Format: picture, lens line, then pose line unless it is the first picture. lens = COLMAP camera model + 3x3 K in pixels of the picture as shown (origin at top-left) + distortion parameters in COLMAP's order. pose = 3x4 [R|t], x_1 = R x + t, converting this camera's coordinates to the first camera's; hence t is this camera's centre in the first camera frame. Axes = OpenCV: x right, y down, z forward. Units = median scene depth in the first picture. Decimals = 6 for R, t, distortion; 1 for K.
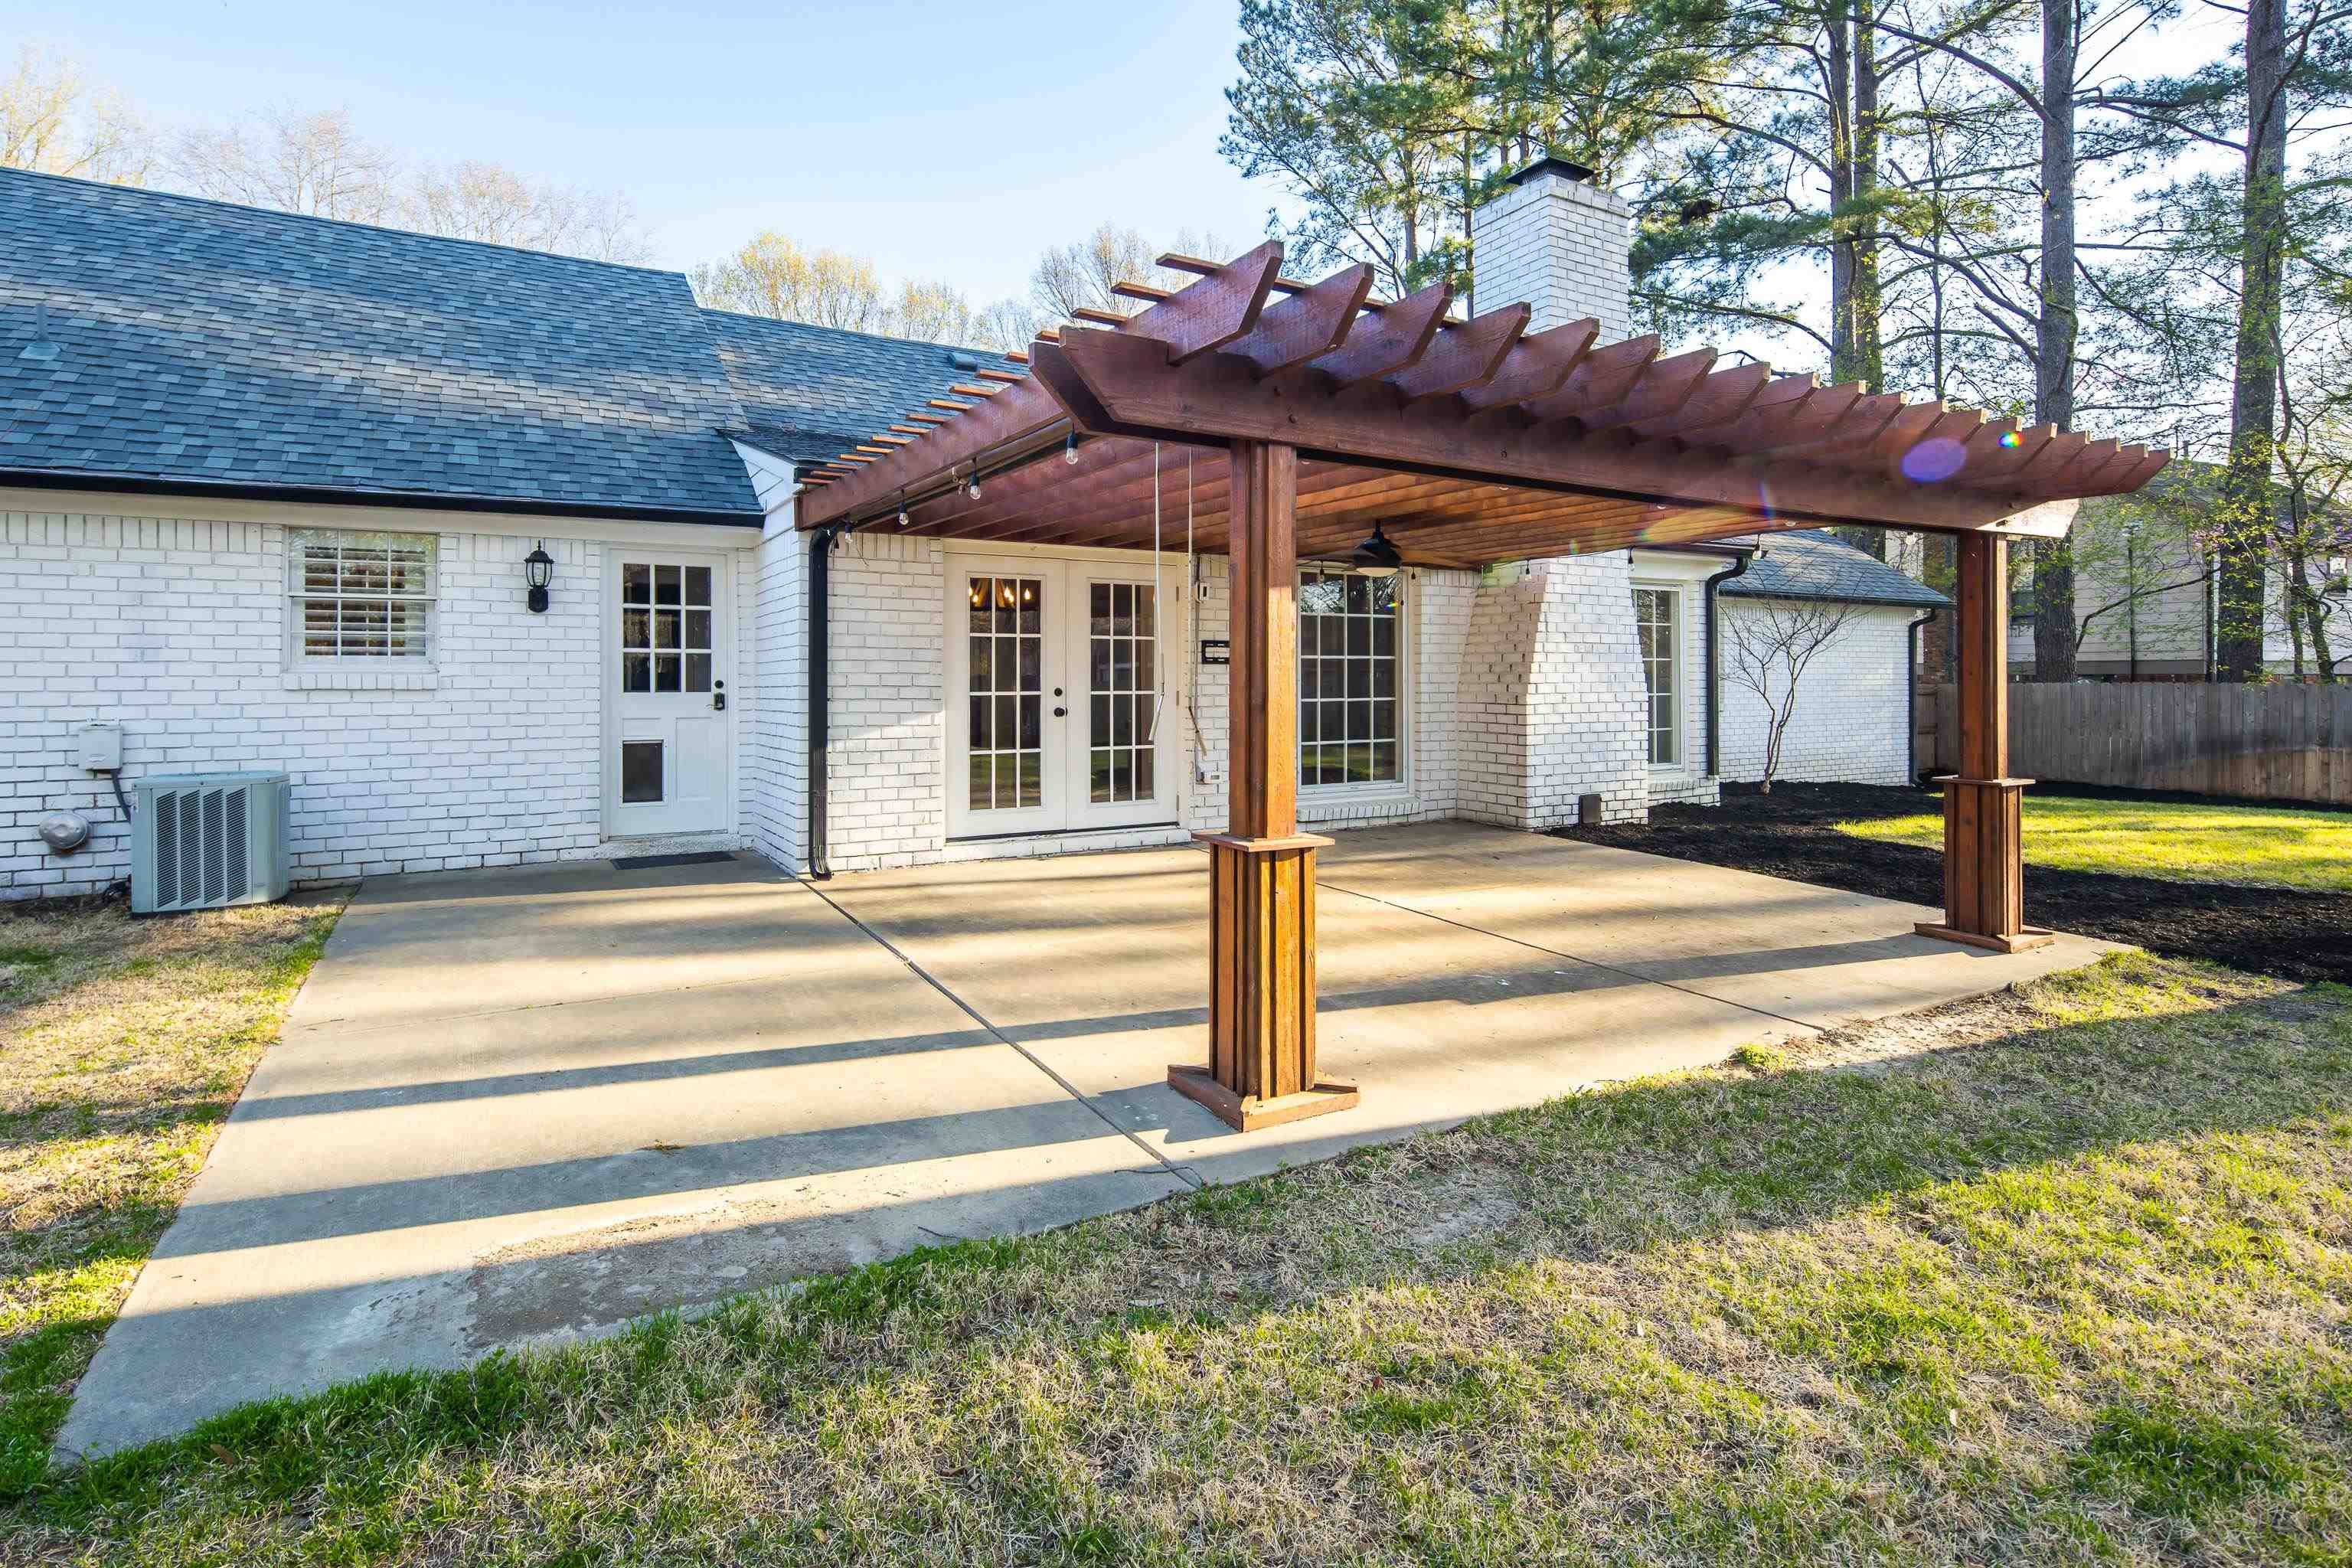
lens RADIAL K [[1151.6, 0, 1153.7], [0, 1151.6, 705.7], [0, 0, 1]] dist [0.003922, 0.000017]
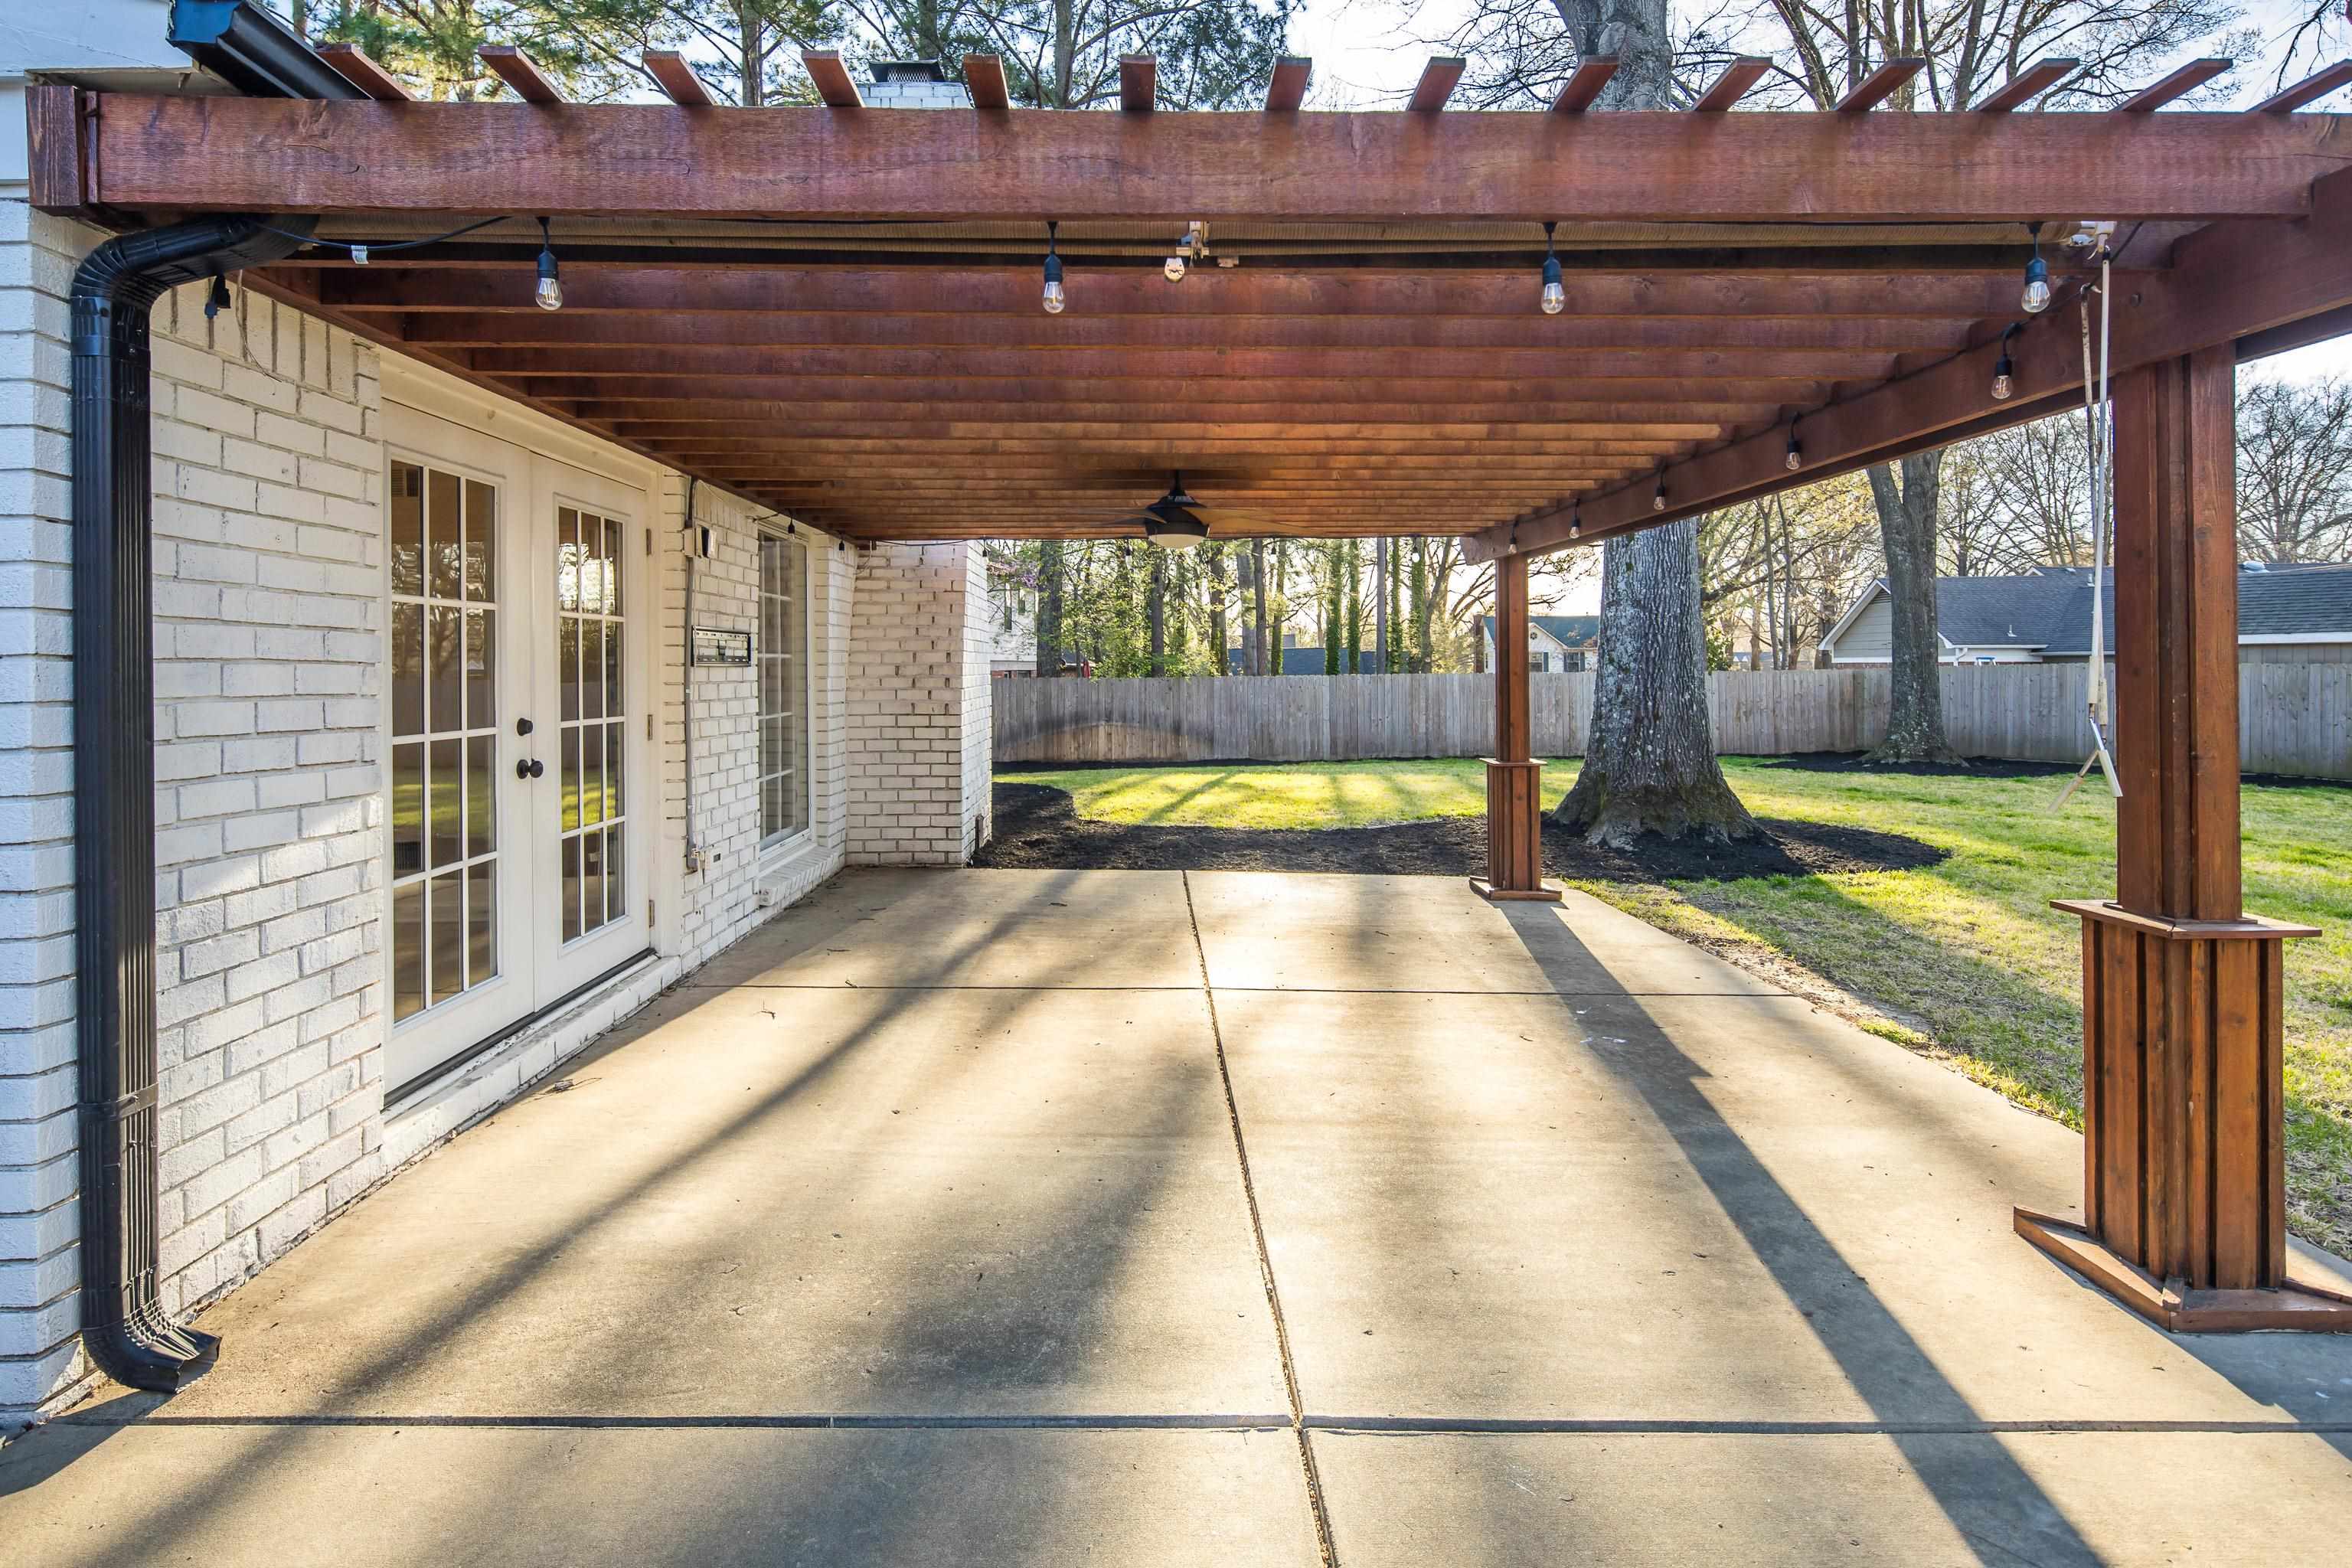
lens RADIAL K [[1143.2, 0, 1171.1], [0, 1143.2, 670.5], [0, 0, 1]] dist [0.001364, -0.000101]
pose [[0.479556, -0.004464, 0.877500, -0.370313], [0.028323, 0.999545, -0.010393, -0.022683], [-0.877054, 0.029838, 0.479464, 0.538303]]
